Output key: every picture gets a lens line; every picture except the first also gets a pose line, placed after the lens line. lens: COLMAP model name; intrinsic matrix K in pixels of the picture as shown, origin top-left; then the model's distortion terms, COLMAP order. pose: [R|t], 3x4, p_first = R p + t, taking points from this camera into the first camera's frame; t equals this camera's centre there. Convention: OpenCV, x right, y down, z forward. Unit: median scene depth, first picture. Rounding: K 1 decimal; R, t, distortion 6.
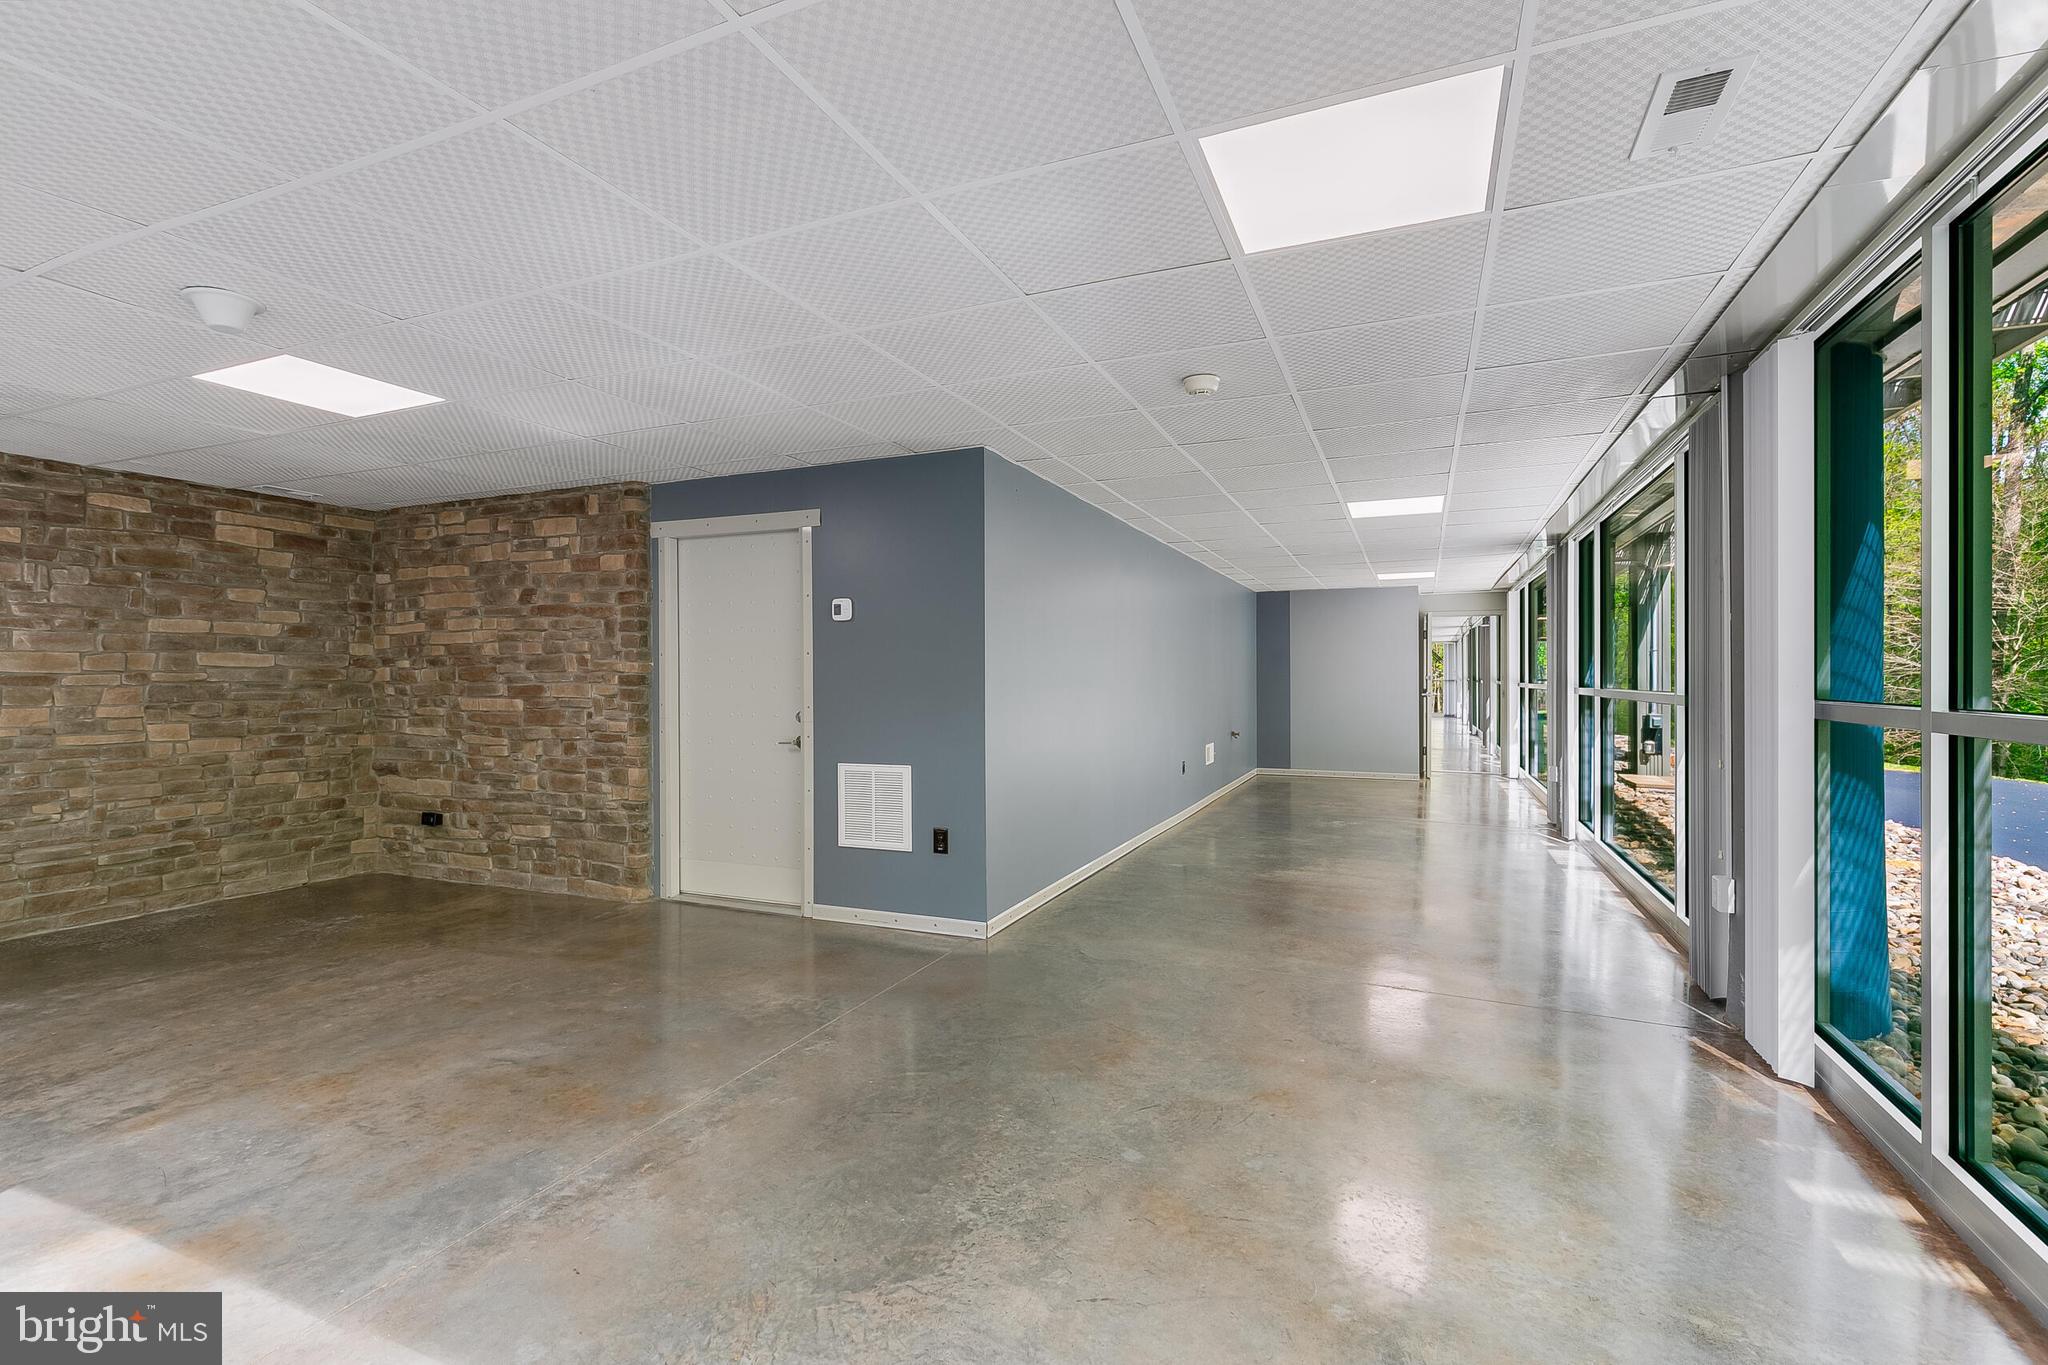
lens RADIAL K [[922.7, 0, 1024.0], [0, 922.7, 682.5], [0, 0, 1]] dist [0.002358, 0.000095]
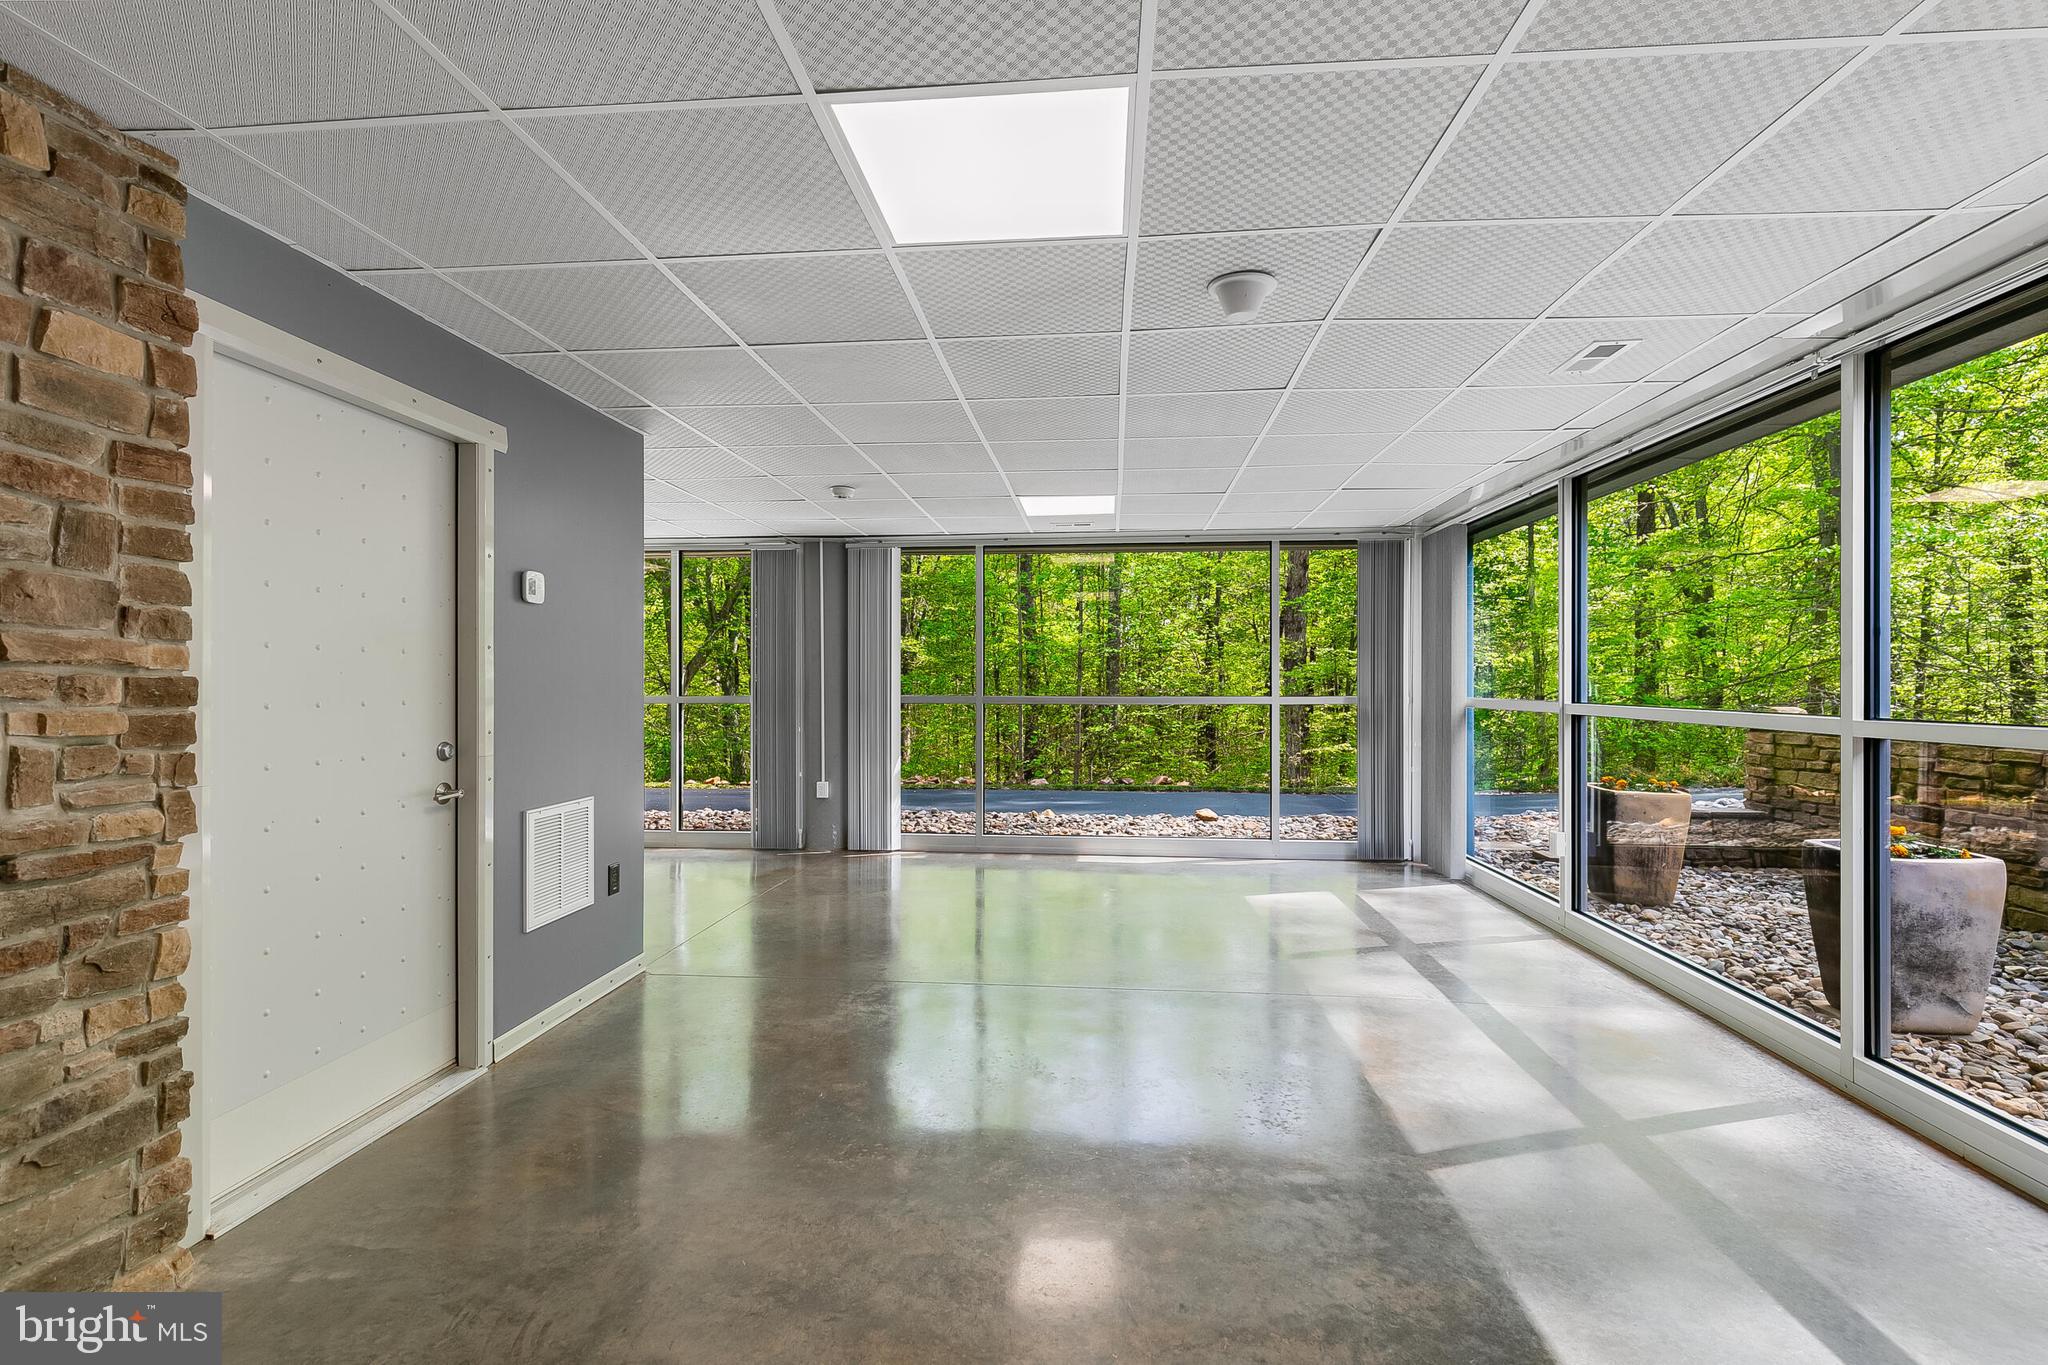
lens RADIAL K [[922.7, 0, 1024.0], [0, 922.7, 682.5], [0, 0, 1]] dist [0.002358, 0.000095]
pose [[-0.308510, 0.005837, 0.951203, -0.971287], [0.005511, 0.999975, -0.004349, -0.002916], [-0.951205, 0.003901, -0.308535, 0.864293]]
